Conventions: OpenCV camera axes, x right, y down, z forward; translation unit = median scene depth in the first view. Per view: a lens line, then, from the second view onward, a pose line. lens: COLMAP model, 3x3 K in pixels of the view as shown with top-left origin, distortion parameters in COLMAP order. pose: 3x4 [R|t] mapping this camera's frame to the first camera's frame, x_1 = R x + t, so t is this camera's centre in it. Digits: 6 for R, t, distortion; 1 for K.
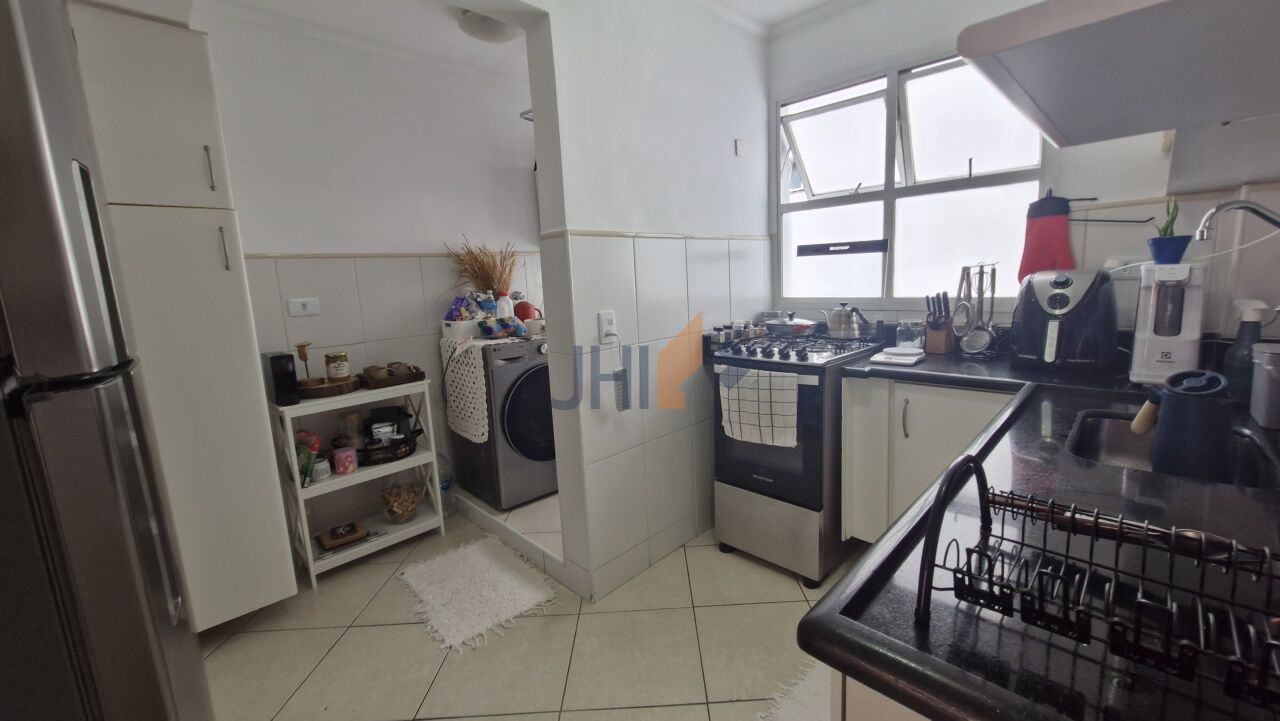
lens RADIAL K [[503.4, 0, 641.0], [0, 503.4, 351.4], [0, 0, 1]] dist [-0.000788, 0.000500]
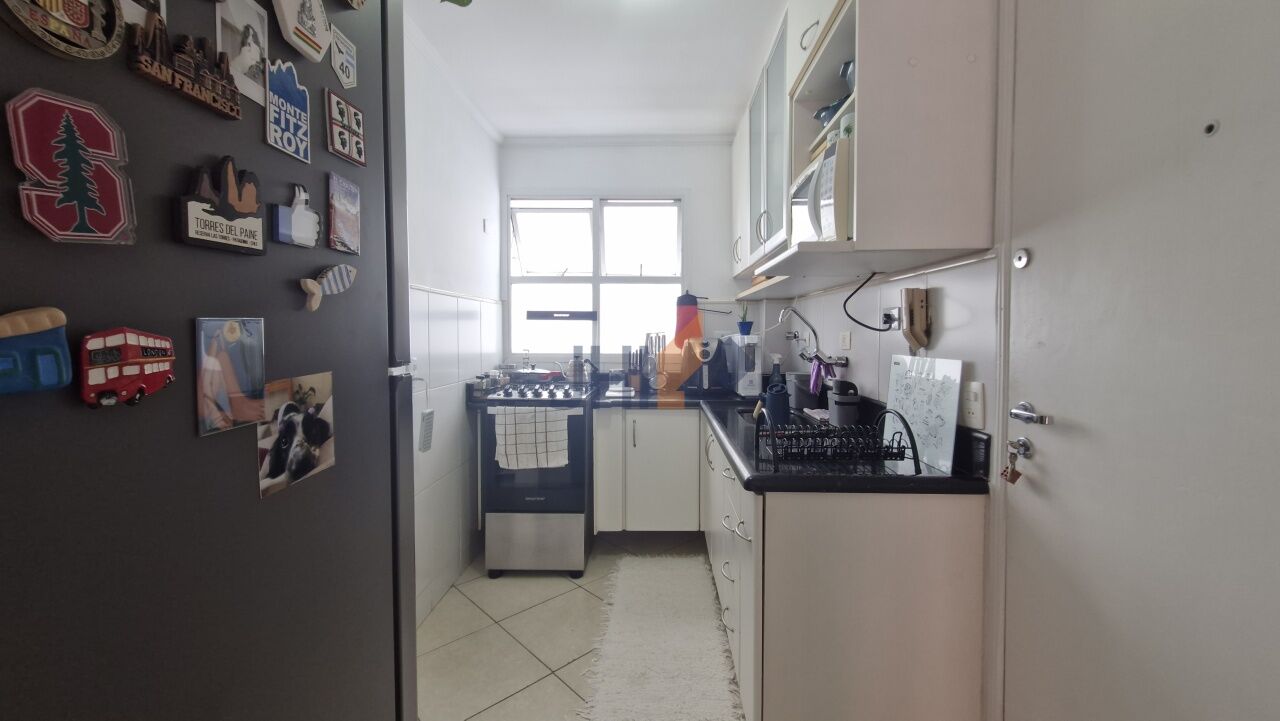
lens RADIAL K [[503.4, 0, 640.8], [0, 503.4, 354.9], [0, 0, 1]] dist [-0.000788, 0.000500]
pose [[0.734283, 0.019263, 0.678570, -0.387150], [0.065876, 0.992858, -0.099469, 0.045943], [-0.675639, 0.117739, 0.727770, -0.088459]]
